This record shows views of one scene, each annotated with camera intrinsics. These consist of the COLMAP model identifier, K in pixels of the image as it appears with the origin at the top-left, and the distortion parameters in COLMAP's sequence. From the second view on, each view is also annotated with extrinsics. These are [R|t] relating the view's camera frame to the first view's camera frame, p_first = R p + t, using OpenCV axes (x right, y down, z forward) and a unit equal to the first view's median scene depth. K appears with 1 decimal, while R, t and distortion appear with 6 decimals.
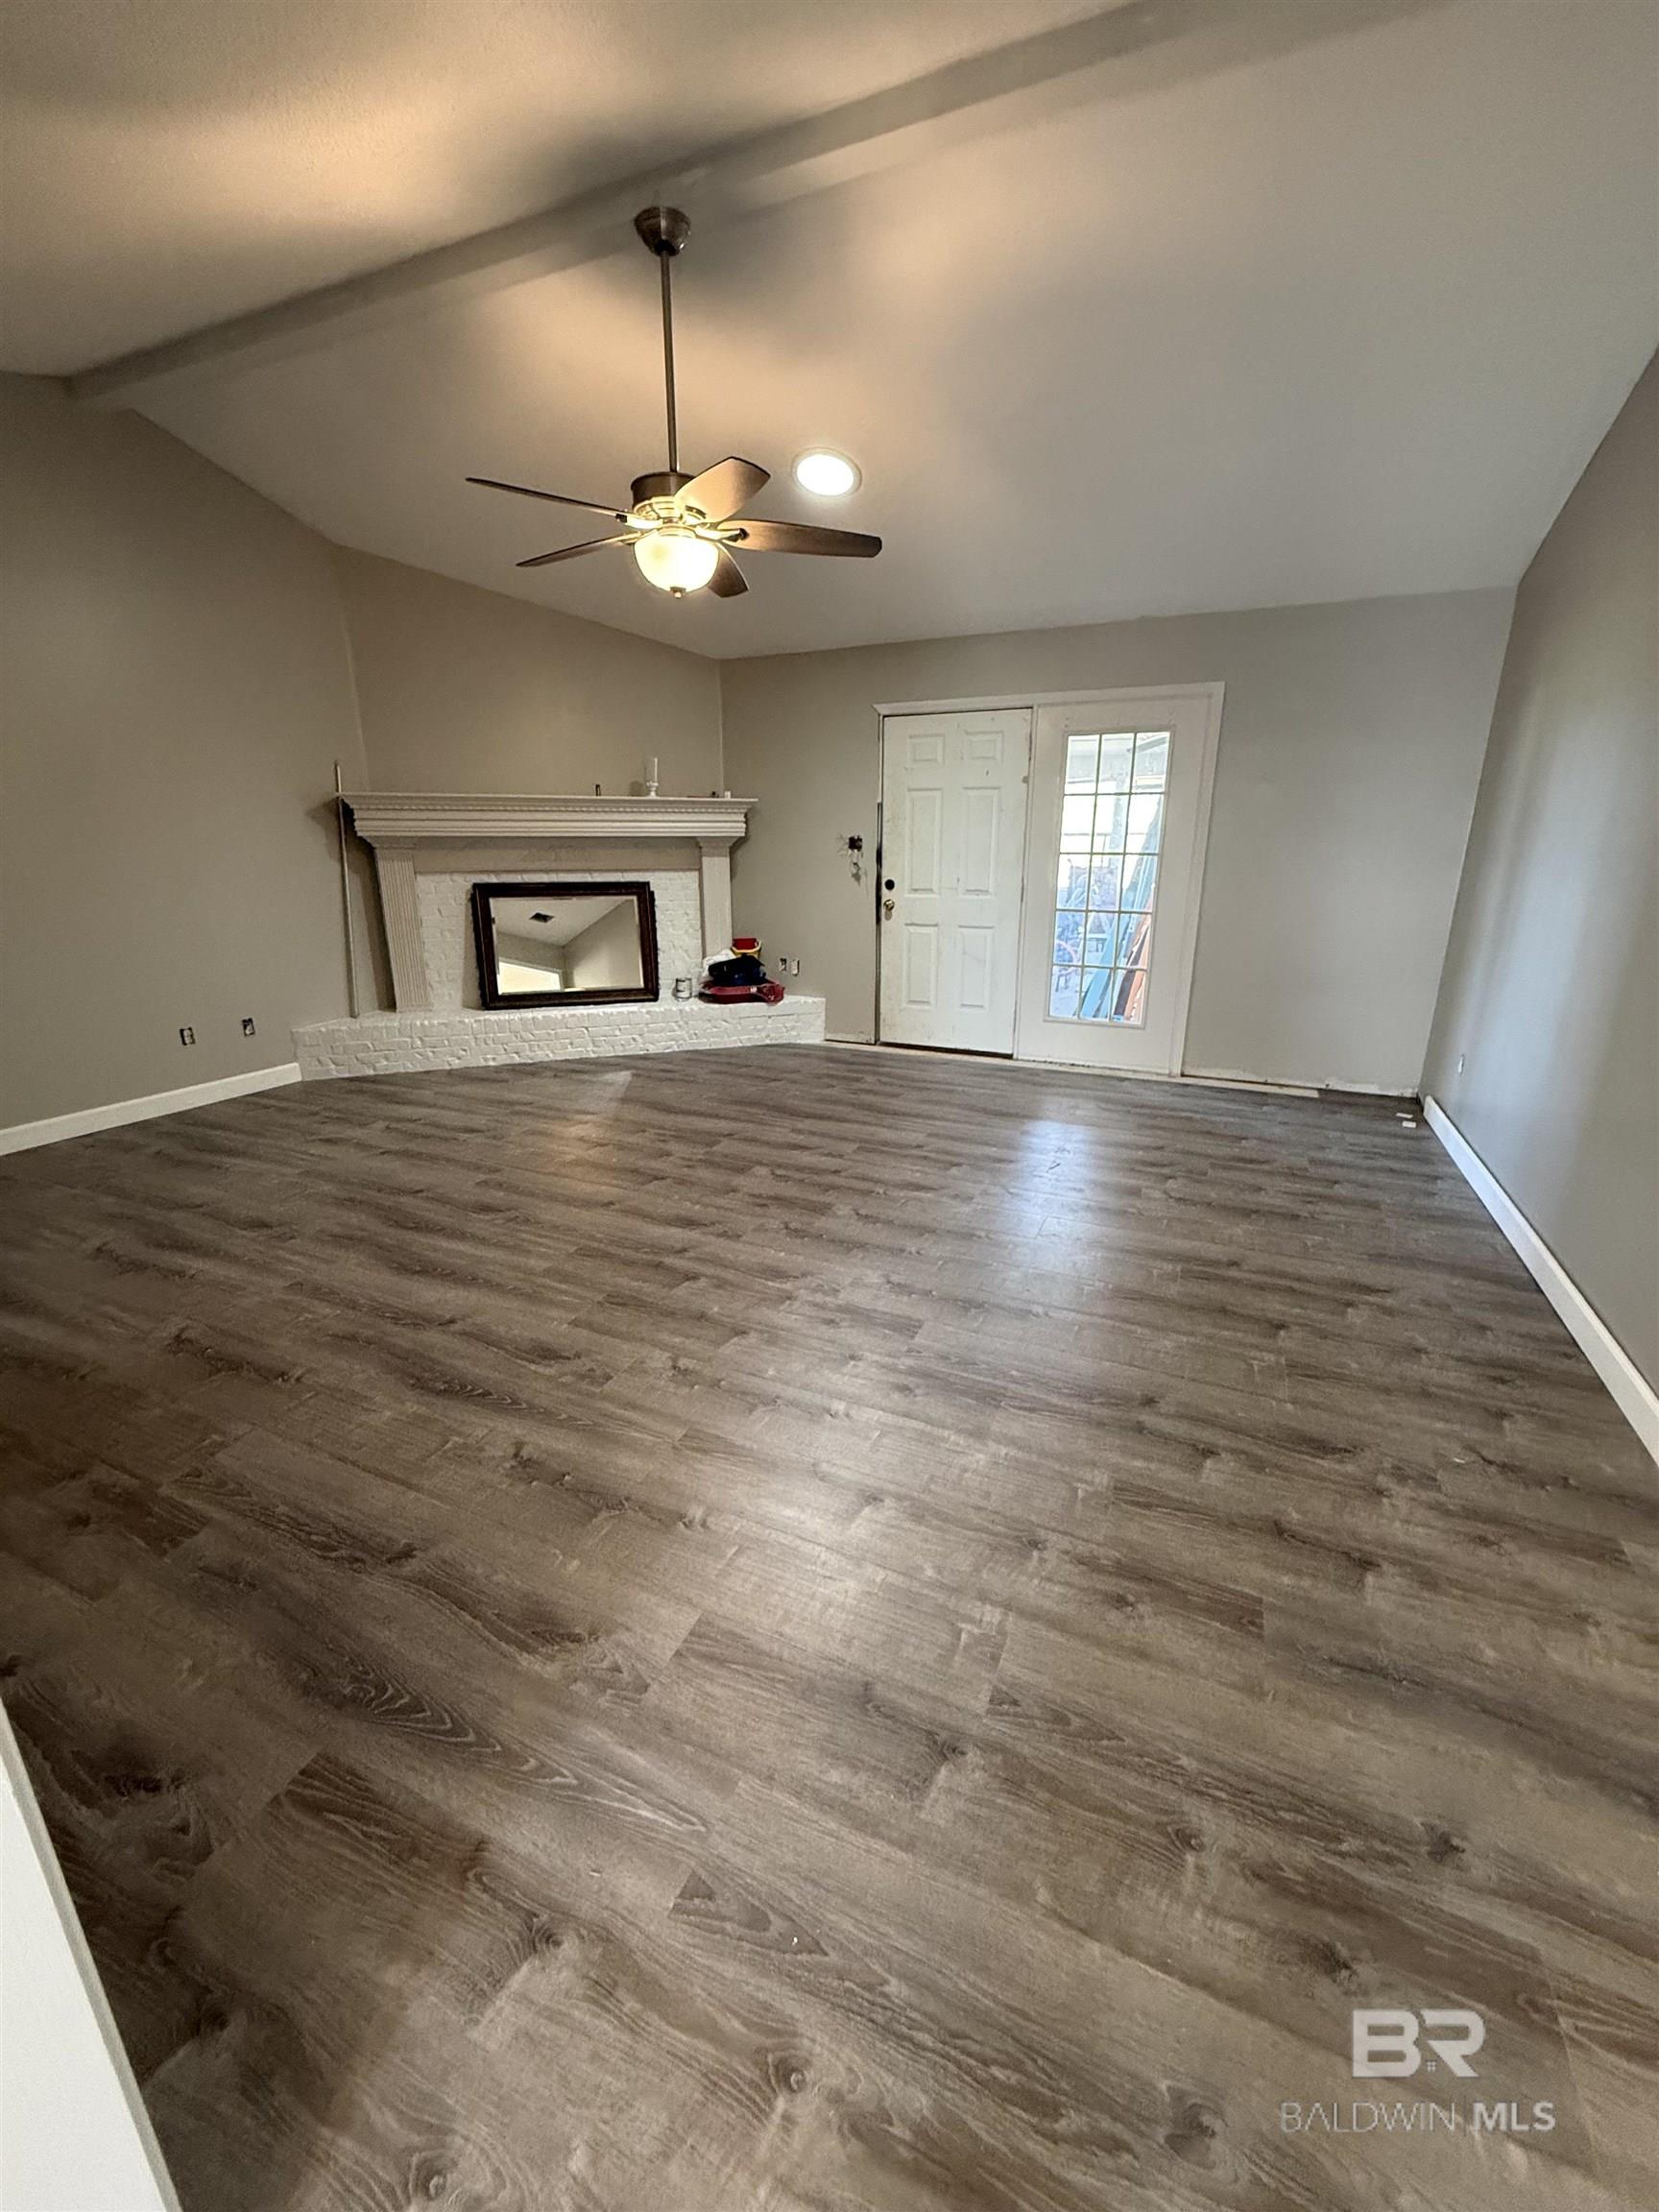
lens RADIAL K [[880.5, 0, 830.3], [0, 880.5, 1097.7], [0, 0, 1]] dist [-0.001434, 0.000349]
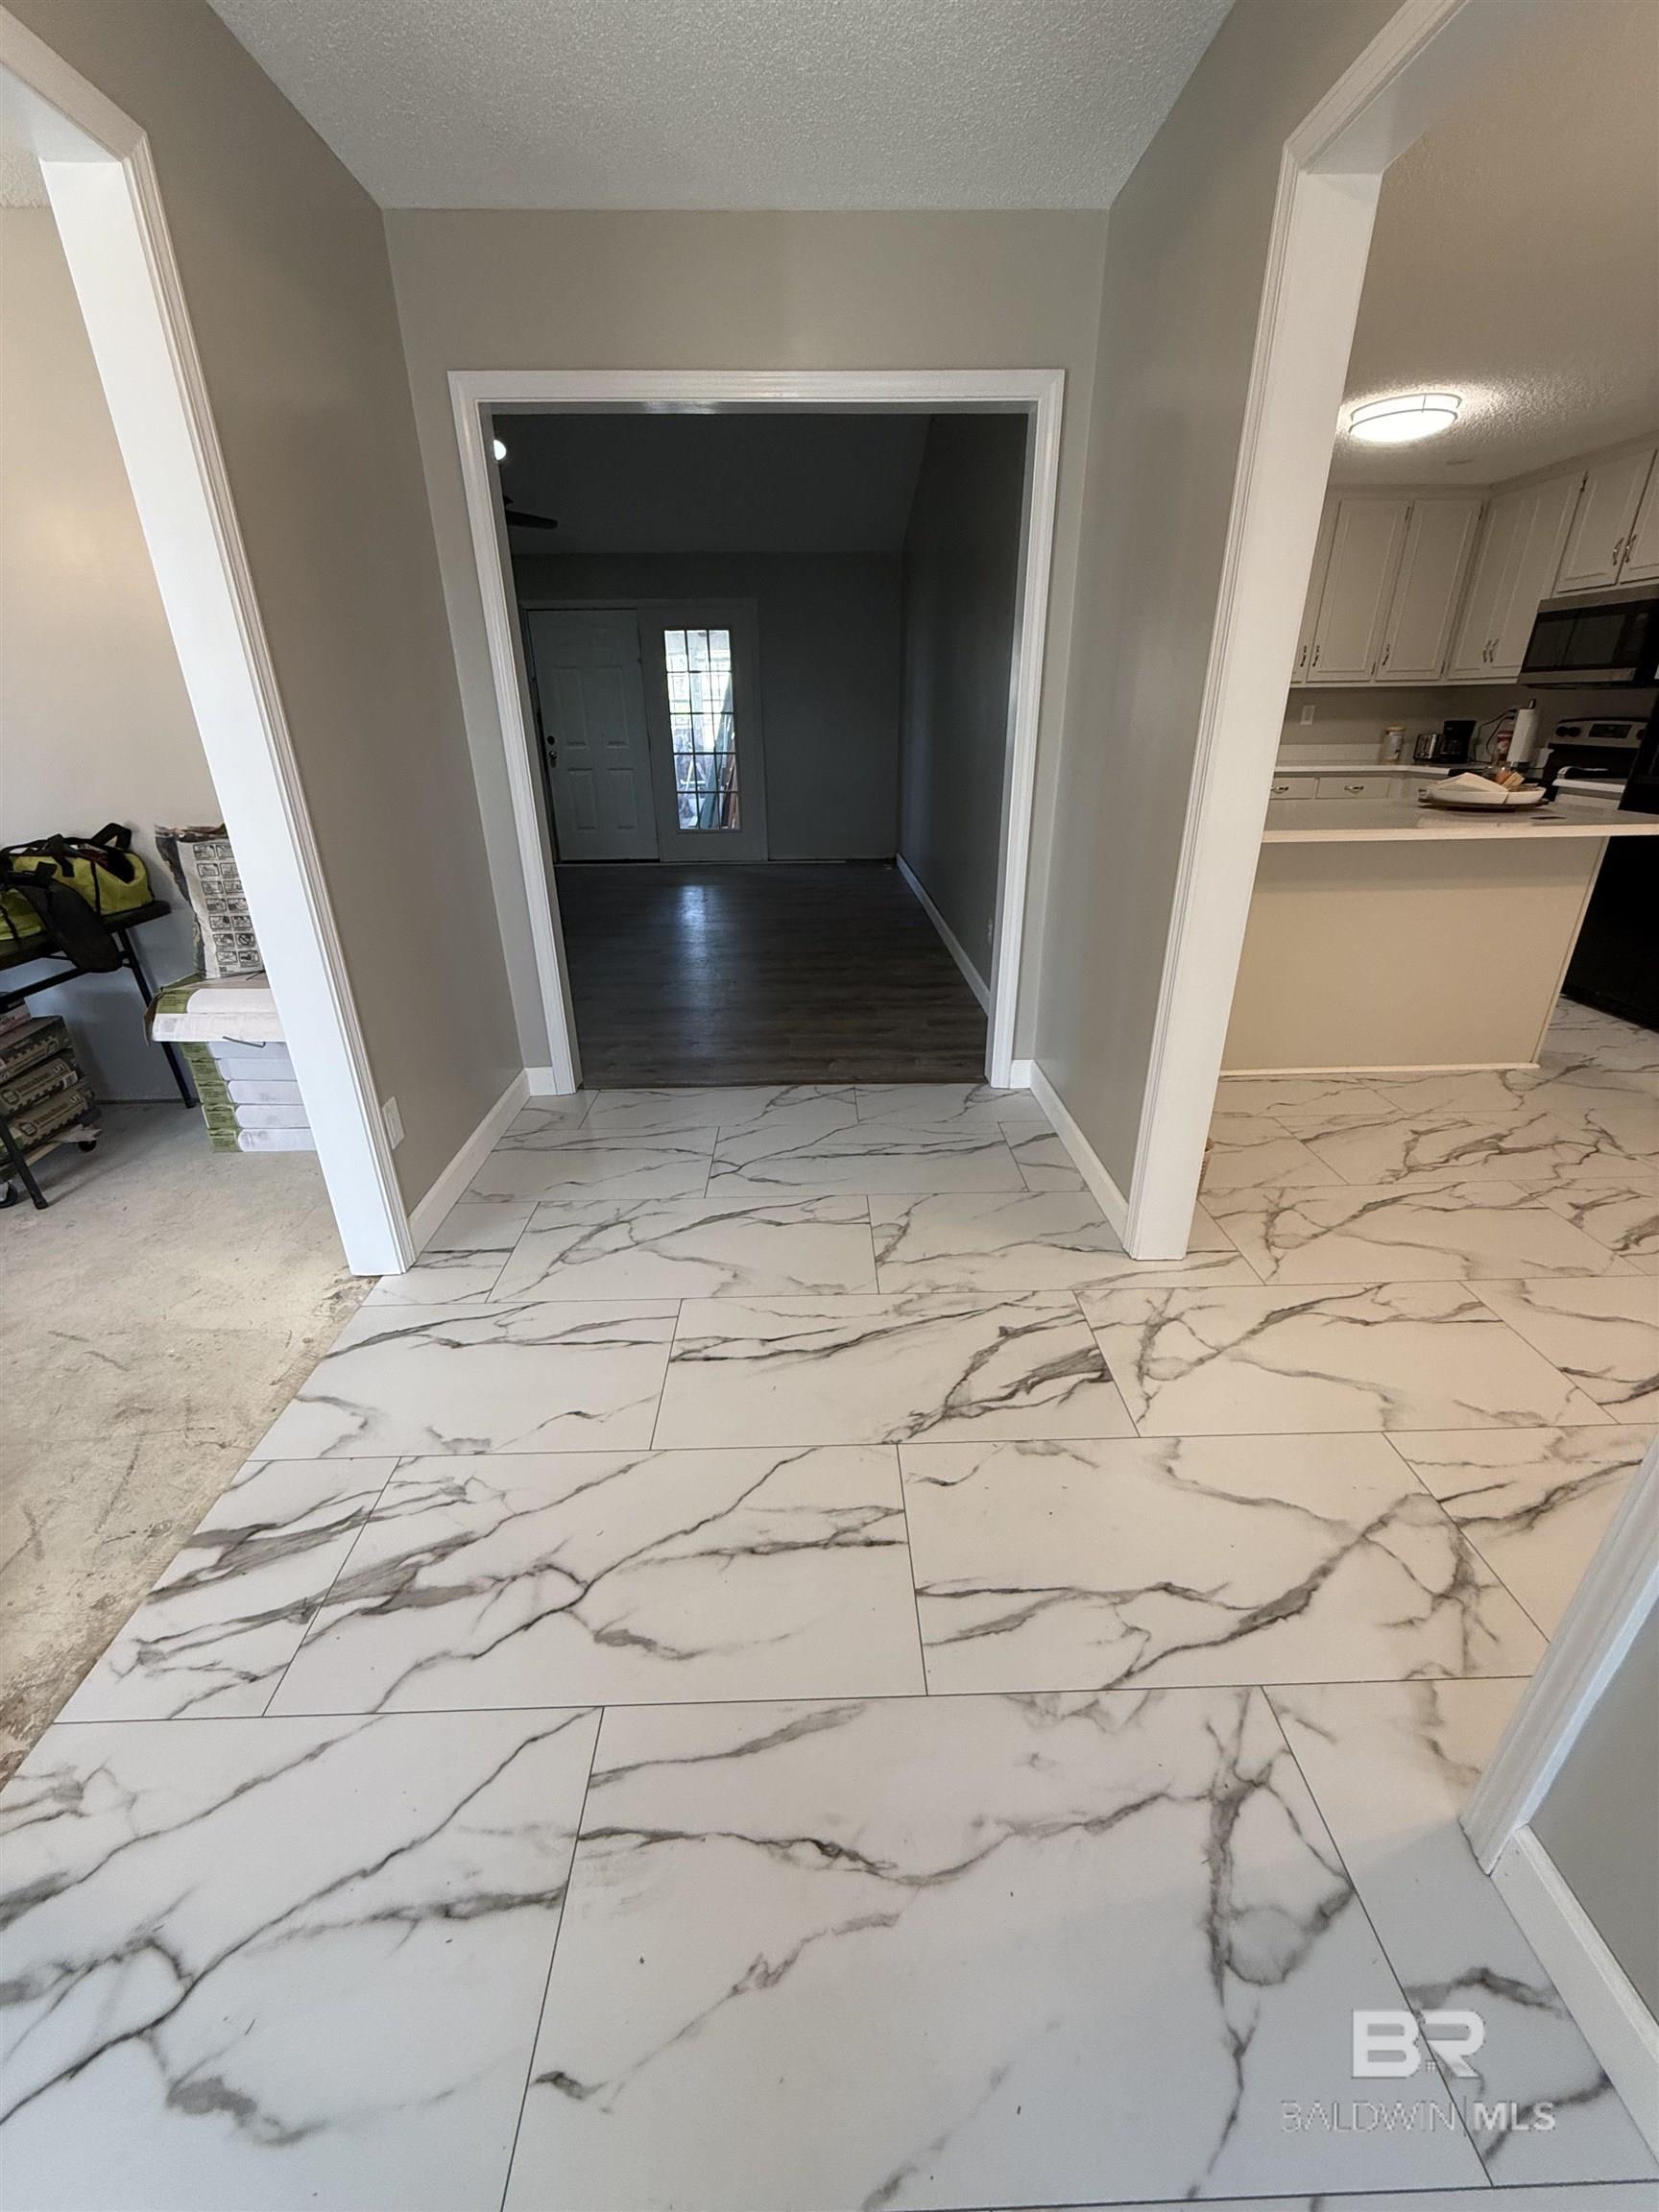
lens RADIAL K [[880.5, 0, 830.3], [0, 880.5, 1097.7], [0, 0, 1]] dist [-0.001434, 0.000349]
pose [[0.899898, -0.185754, 0.394562, -0.481462], [0.132533, 0.978446, 0.158364, 0.371870], [-0.415474, -0.090219, 0.905120, -1.221810]]
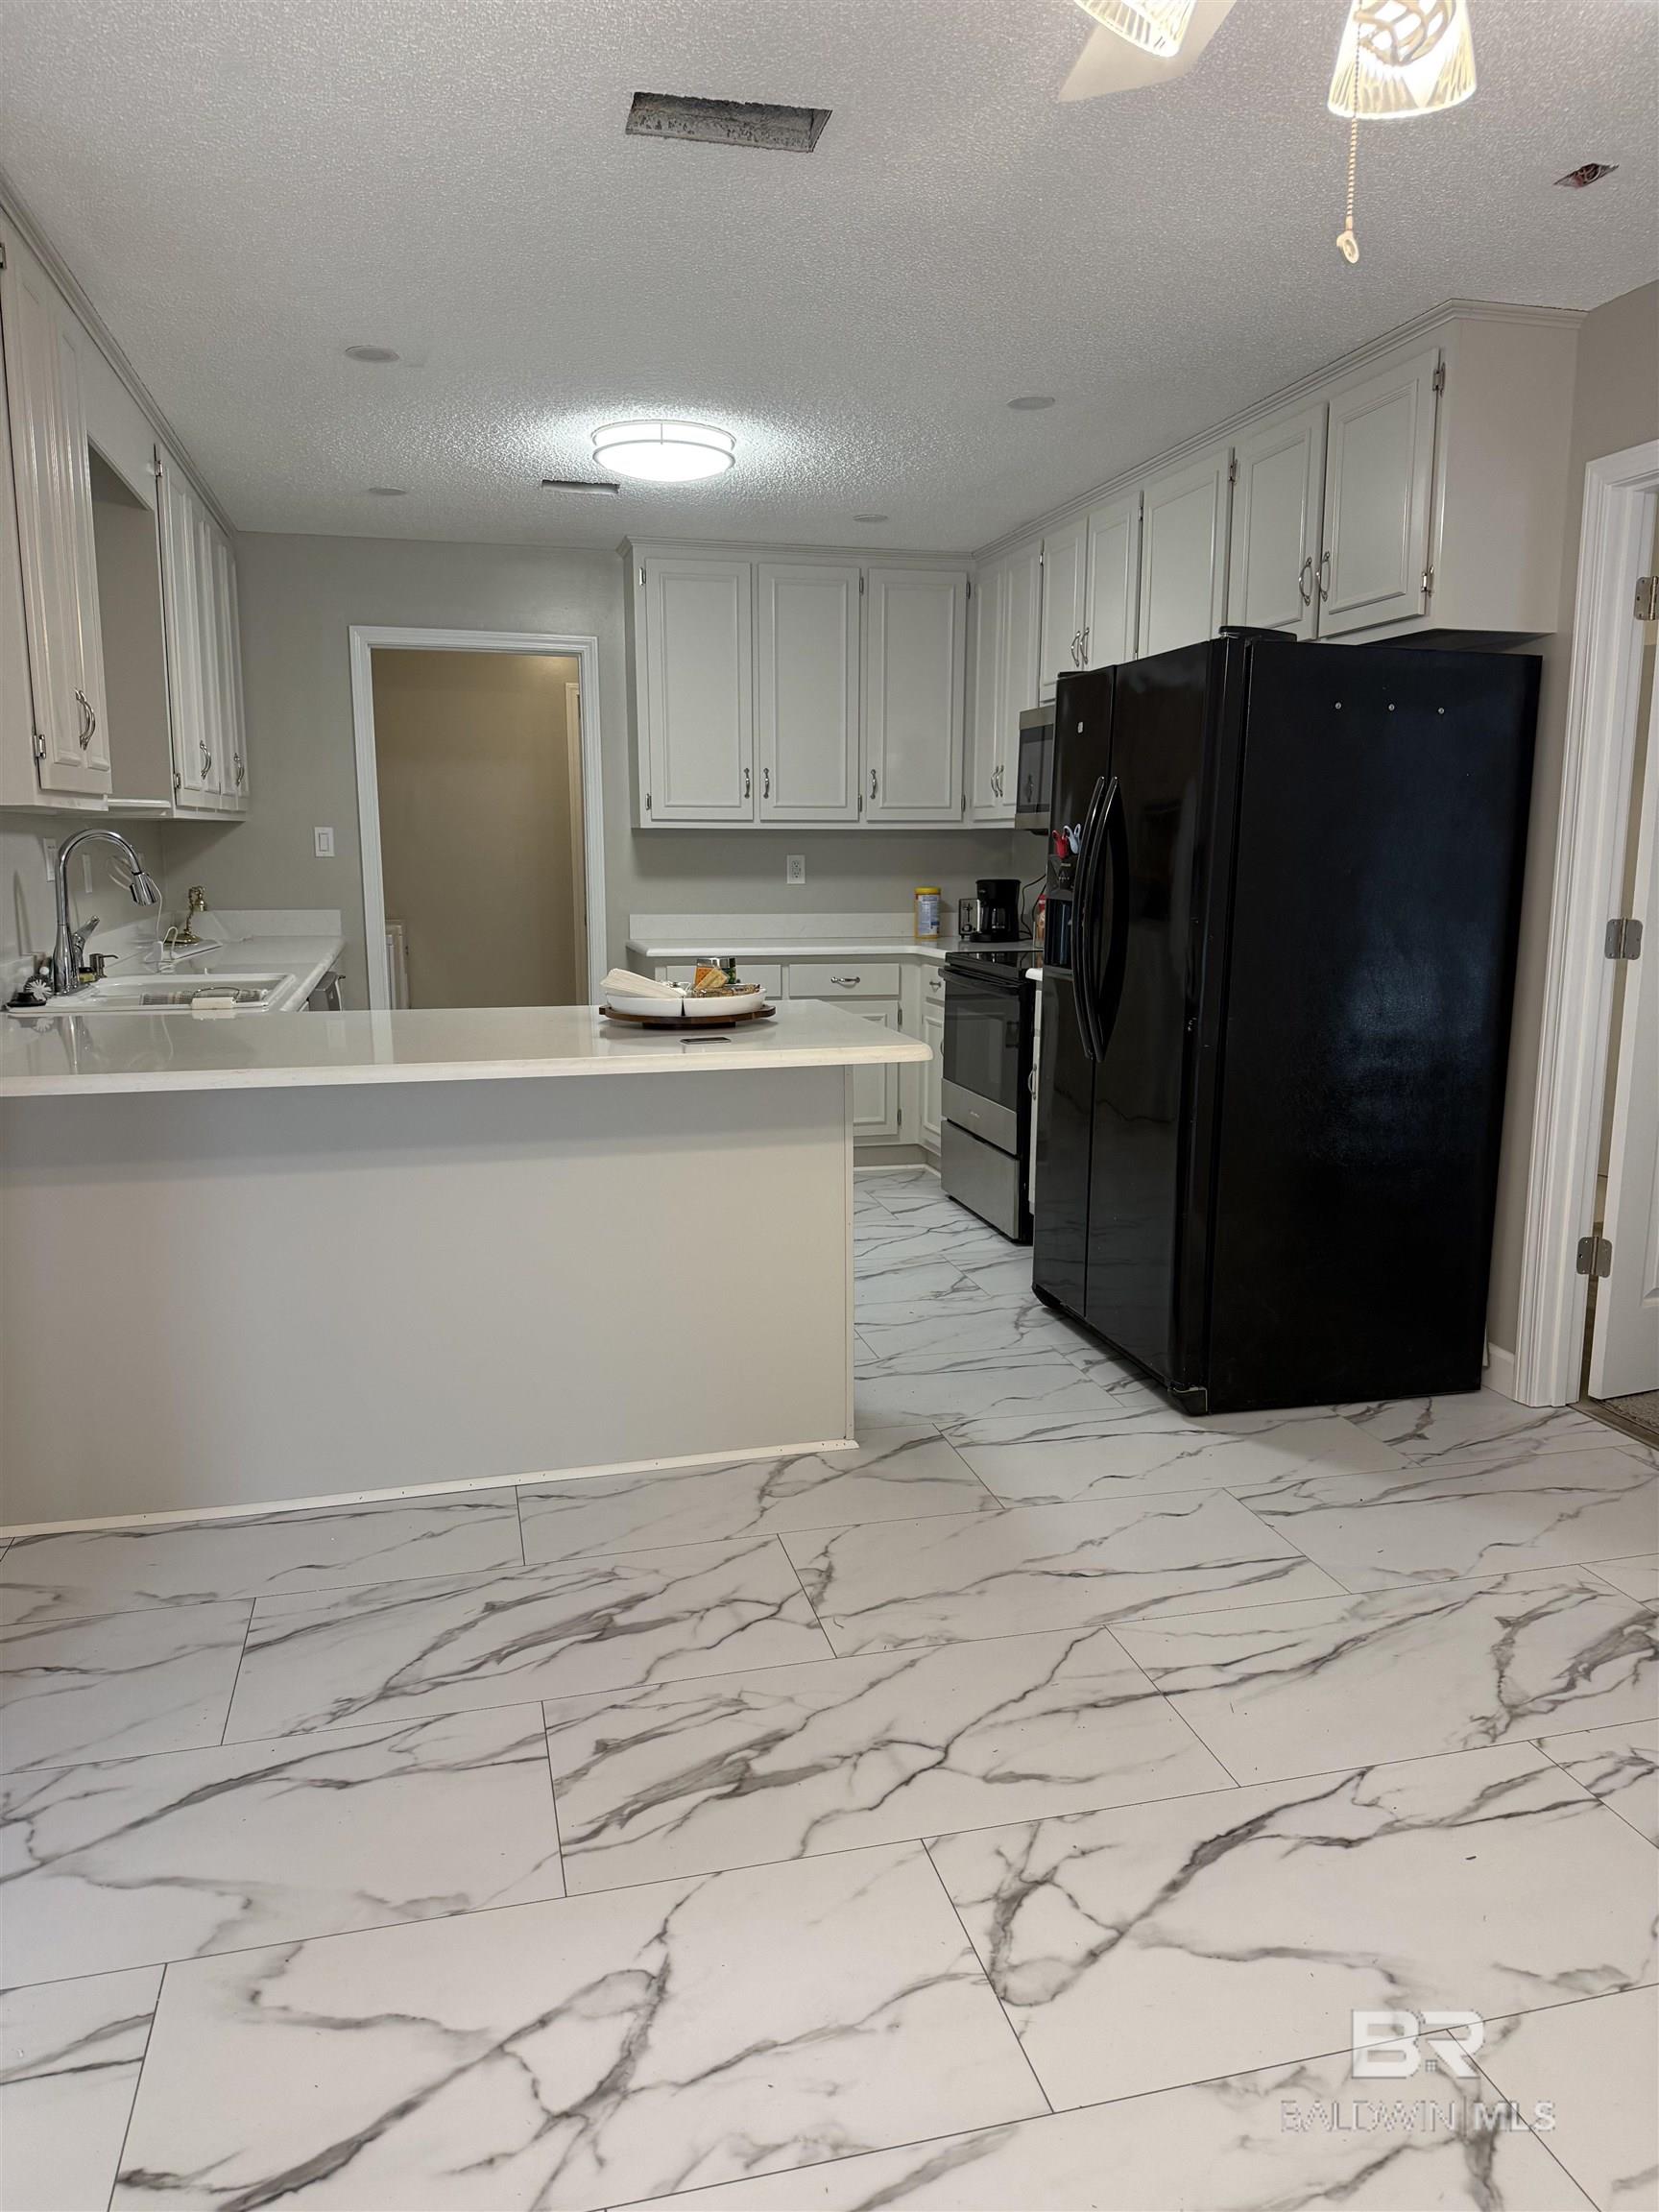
lens RADIAL K [[1546.3, 0, 835.8], [0, 1546.3, 1107.9], [0, 0, 1]] dist [0.065324, -0.085897]
pose [[0.780127, -0.105476, 0.616666, 0.308693], [0.175597, 0.982979, -0.054012, 0.472013], [-0.600473, 0.150421, 0.785370, -1.601786]]
